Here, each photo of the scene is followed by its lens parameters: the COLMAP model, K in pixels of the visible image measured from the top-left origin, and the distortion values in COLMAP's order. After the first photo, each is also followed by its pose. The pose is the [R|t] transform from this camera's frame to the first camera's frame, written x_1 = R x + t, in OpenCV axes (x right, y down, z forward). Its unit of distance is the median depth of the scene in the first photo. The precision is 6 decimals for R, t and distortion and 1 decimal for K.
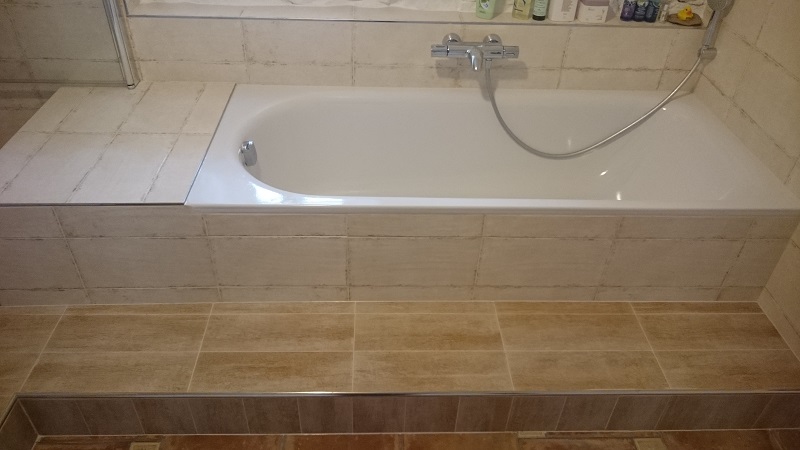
lens RADIAL K [[590.3, 0, 396.1], [0, 590.3, 221.5], [0, 0, 1]] dist [0.007093, -0.000034]
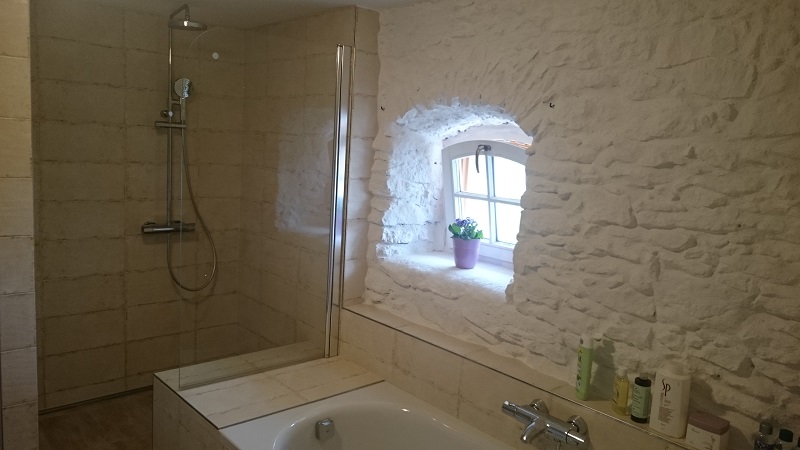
lens RADIAL K [[590.3, 0, 396.1], [0, 590.3, 221.5], [0, 0, 1]] dist [0.007093, -0.000034]
pose [[0.636778, 0.103736, -0.764037, 0.750674], [-0.497042, 0.812769, -0.303902, -0.178172], [0.589460, 0.573277, 0.569114, 0.203790]]
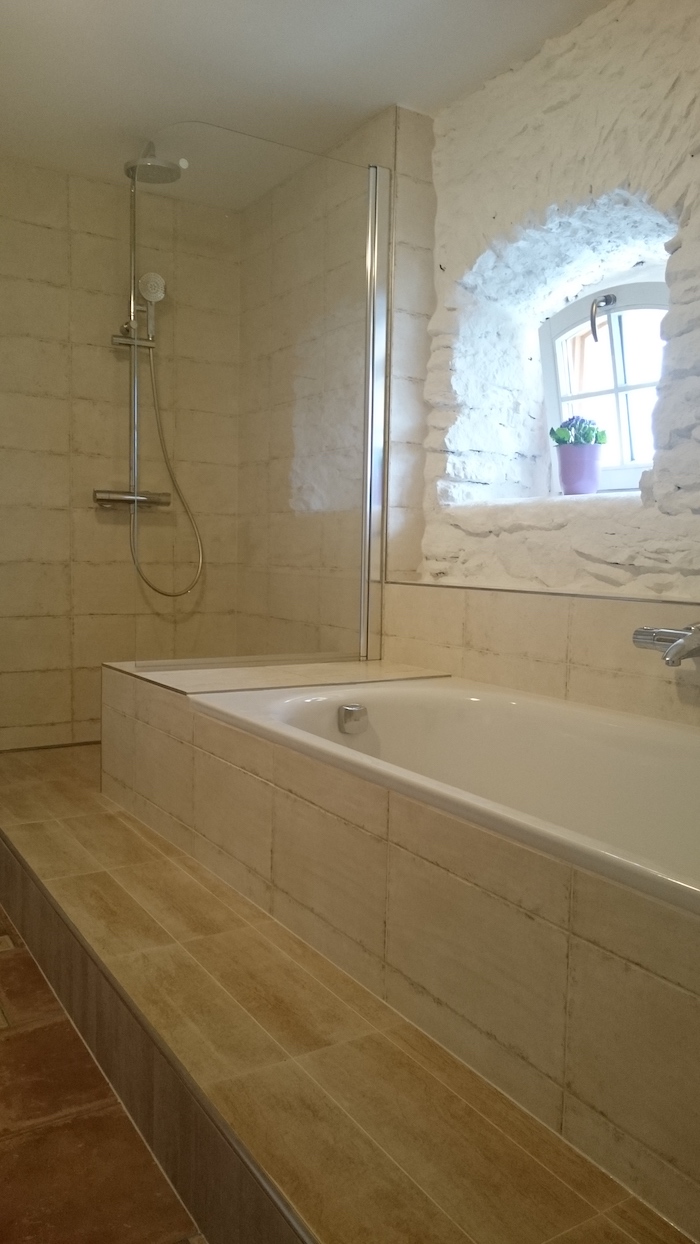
lens RADIAL K [[917.9, 0, 357.2], [0, 917.9, 625.2], [0, 0, 1]] dist [0.007093, -0.000034]
pose [[0.507375, 0.049066, -0.860328, 0.801996], [-0.526752, 0.807793, -0.264580, 0.098729], [0.681985, 0.587420, 0.435700, 0.476082]]
